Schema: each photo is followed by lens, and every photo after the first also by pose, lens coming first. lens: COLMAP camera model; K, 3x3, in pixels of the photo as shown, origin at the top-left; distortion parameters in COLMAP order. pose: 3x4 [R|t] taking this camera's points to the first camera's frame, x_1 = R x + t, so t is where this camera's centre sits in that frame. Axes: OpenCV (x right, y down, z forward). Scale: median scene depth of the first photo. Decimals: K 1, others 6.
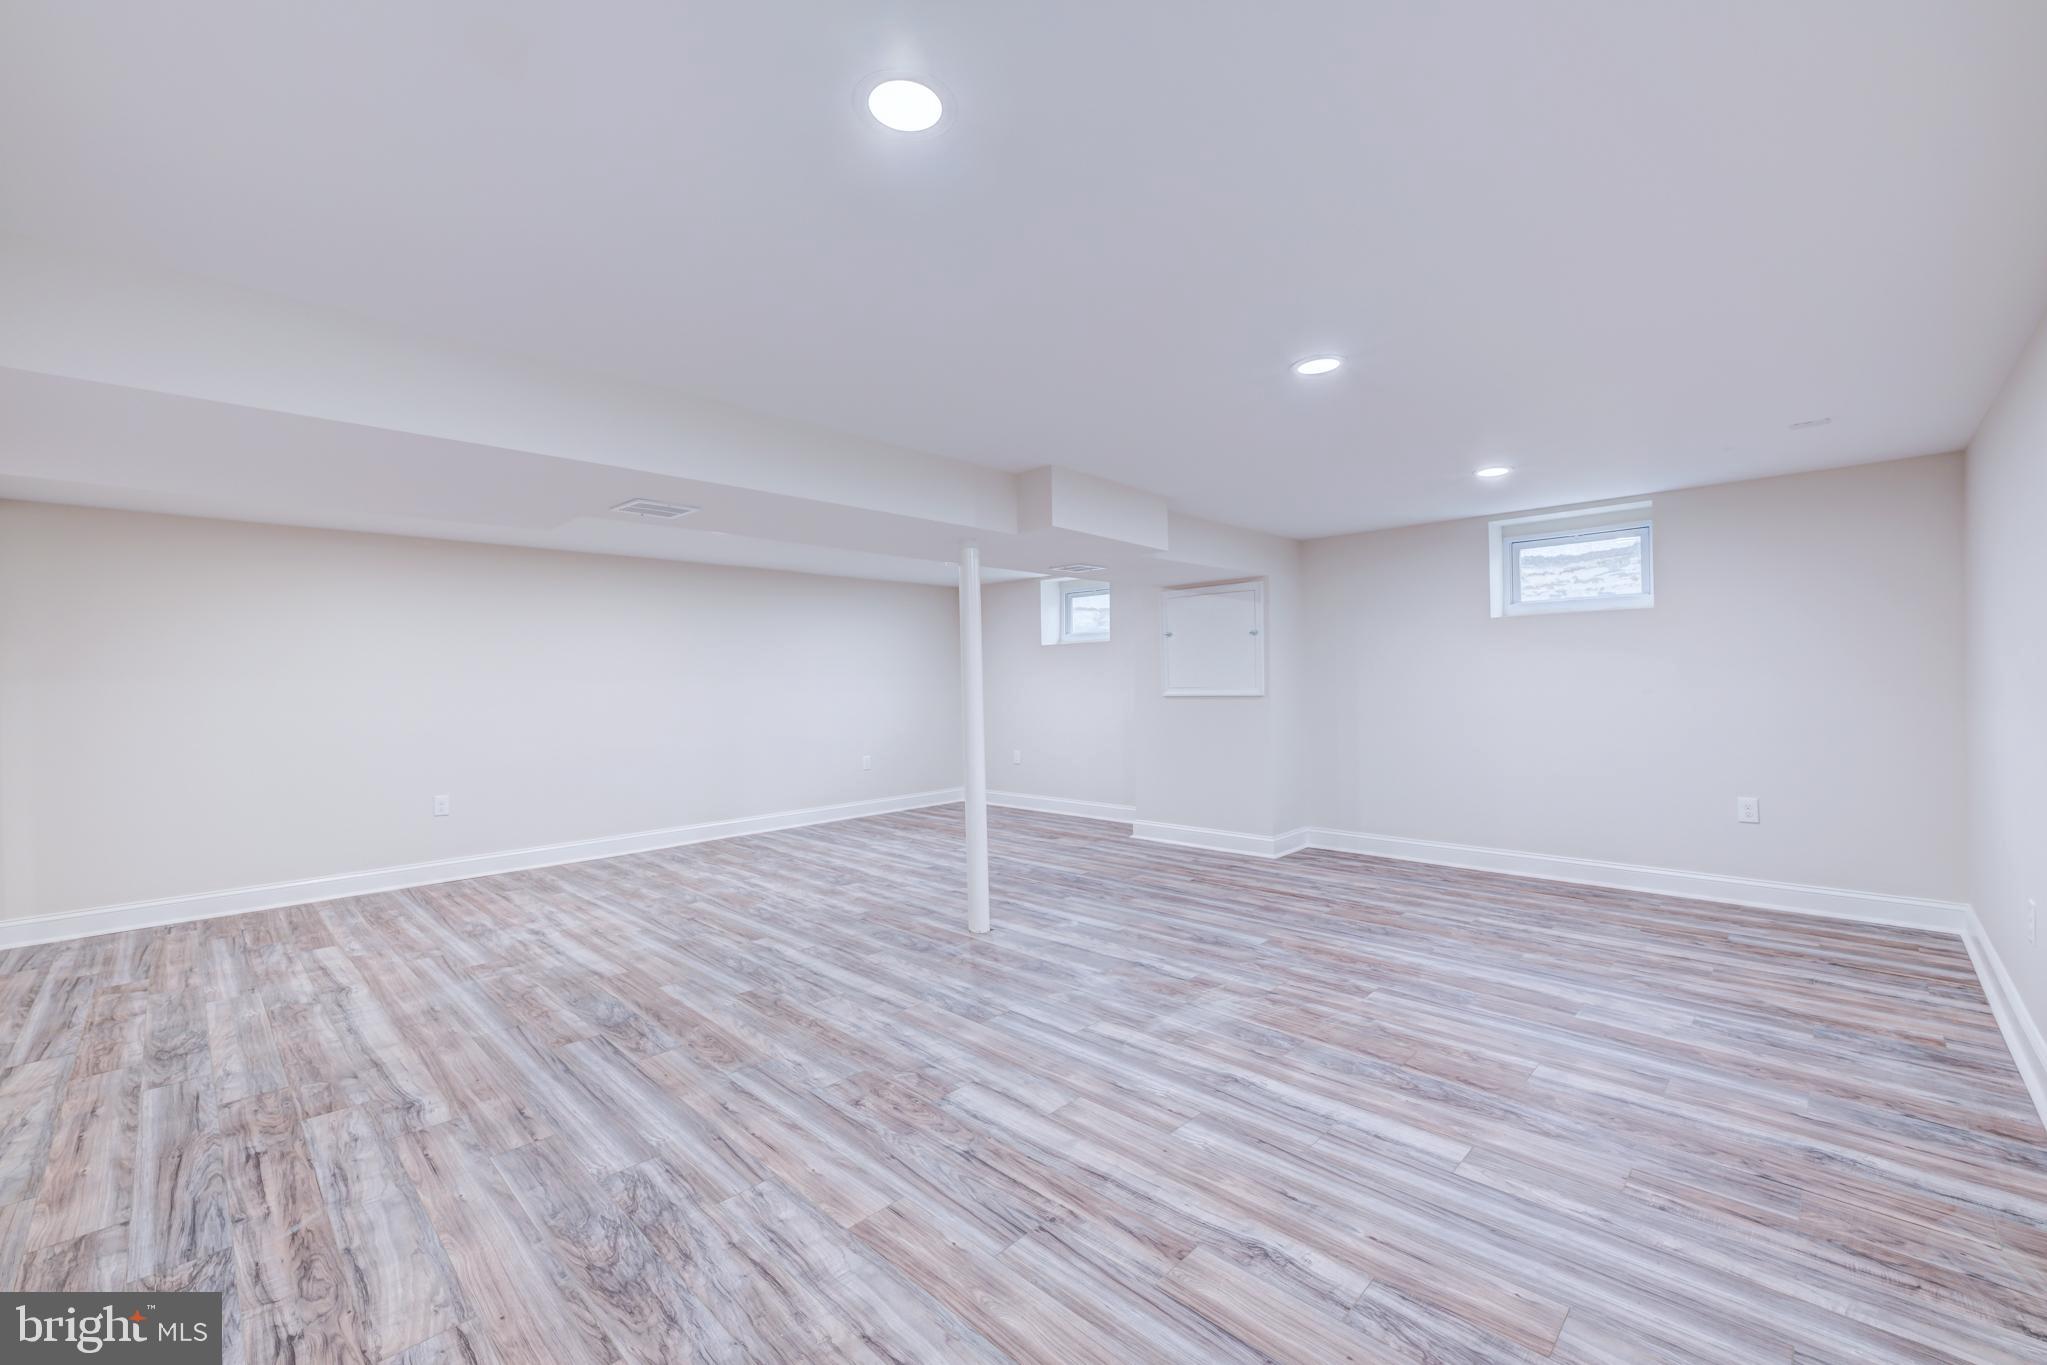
lens RADIAL K [[832.7, 0, 1023.5], [0, 832.7, 682.5], [0, 0, 1]] dist [0.010060, -0.000052]
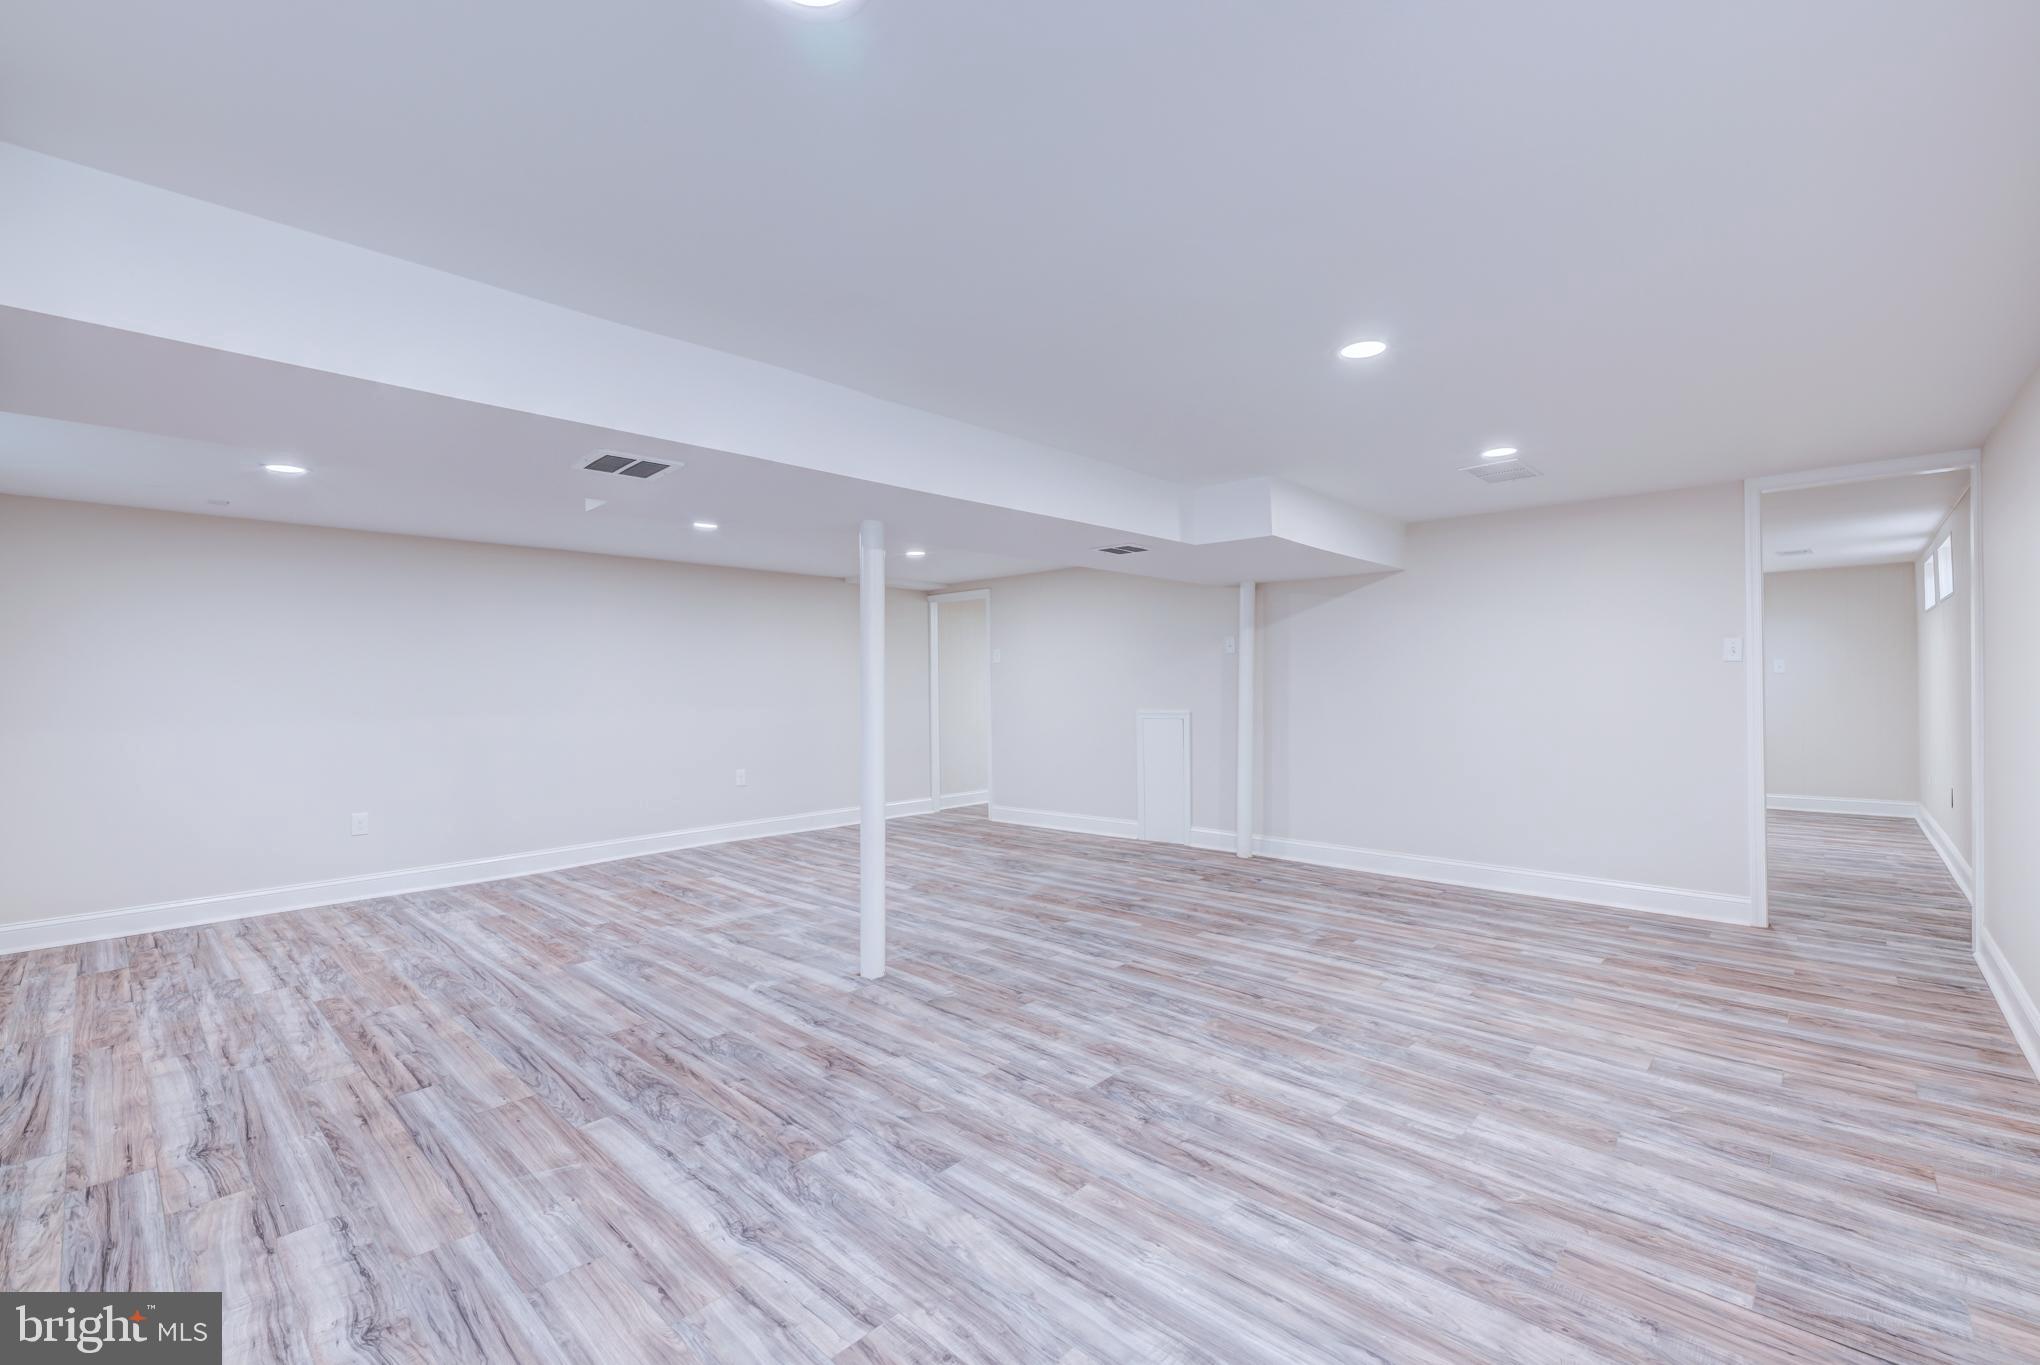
lens RADIAL K [[860.6, 0, 1020.0], [0, 860.6, 682.5], [0, 0, 1]] dist [-0.000192, -0.000034]
pose [[-0.999289, 0.028498, -0.024674, -0.198148], [0.028580, 0.999587, -0.003003, 0.001613], [0.024578, -0.003706, -0.999691, 1.957984]]
